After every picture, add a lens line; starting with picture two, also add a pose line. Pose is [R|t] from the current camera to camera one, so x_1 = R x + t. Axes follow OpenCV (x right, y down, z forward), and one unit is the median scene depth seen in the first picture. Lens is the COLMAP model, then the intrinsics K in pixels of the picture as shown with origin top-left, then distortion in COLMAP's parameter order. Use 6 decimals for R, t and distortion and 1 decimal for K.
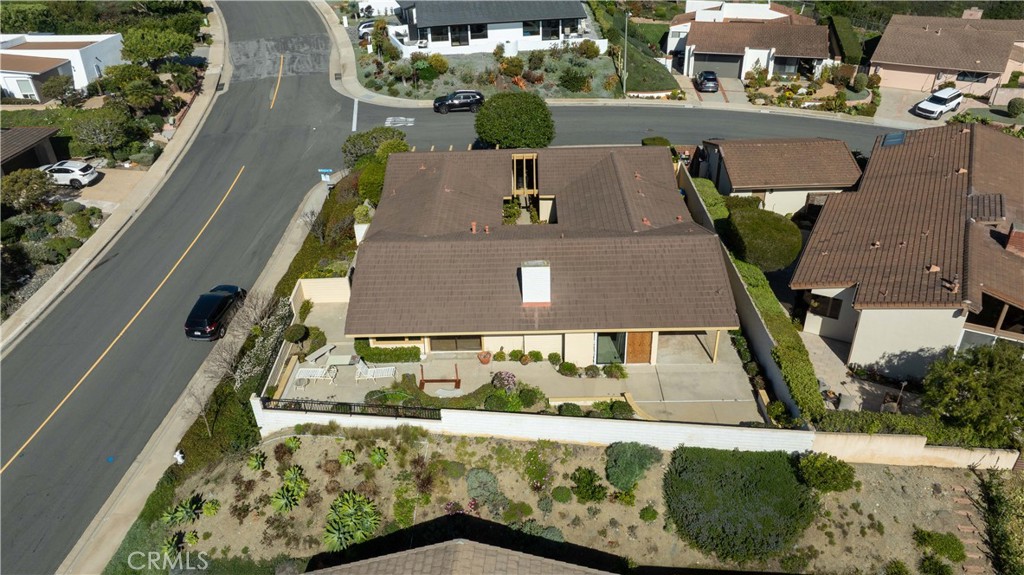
lens RADIAL K [[723.9, 0, 514.4], [0, 723.9, 288.9], [0, 0, 1]] dist [-0.048593, 0.057465]
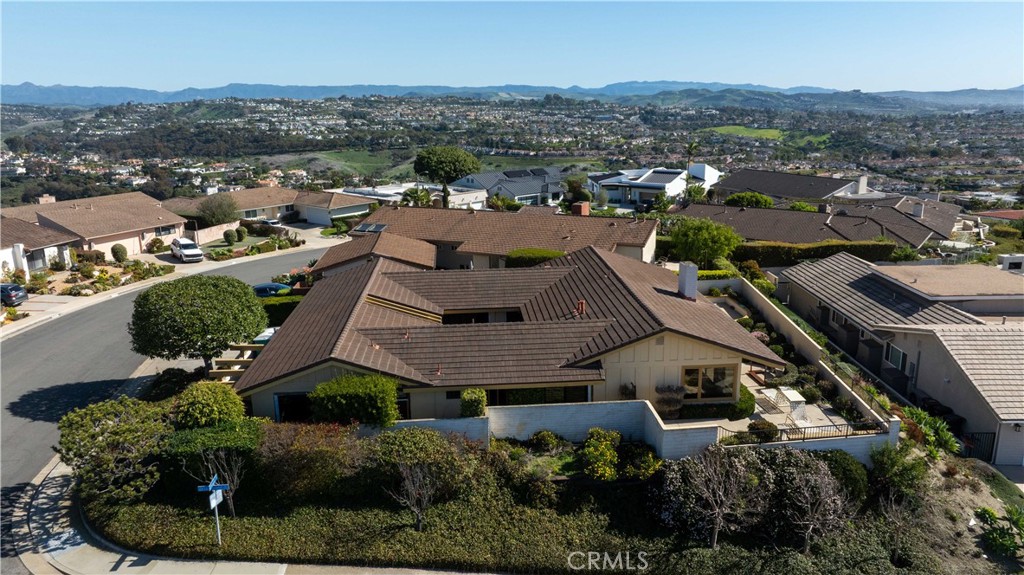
lens RADIAL K [[723.9, 0, 513.7], [0, 723.9, 285.3], [0, 0, 1]] dist [-0.048593, 0.057465]
pose [[-0.084406, -0.214200, 0.973136, -1.024474], [0.531002, 0.816724, 0.225829, -0.395806], [-0.843156, 0.535799, 0.044804, 1.122085]]
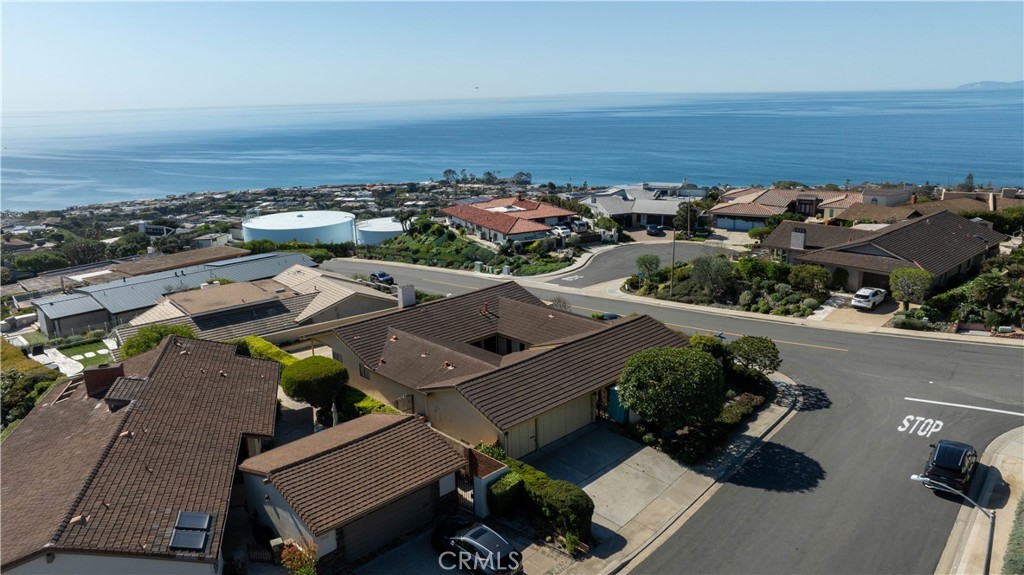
lens RADIAL K [[723.9, 0, 515.8], [0, 723.9, 285.0], [0, 0, 1]] dist [-0.048593, 0.057465]
pose [[-0.711900, 0.225533, -0.665081, 0.973398], [-0.324636, 0.734091, 0.596424, -1.132307], [0.622743, 0.640504, -0.449384, 1.852517]]
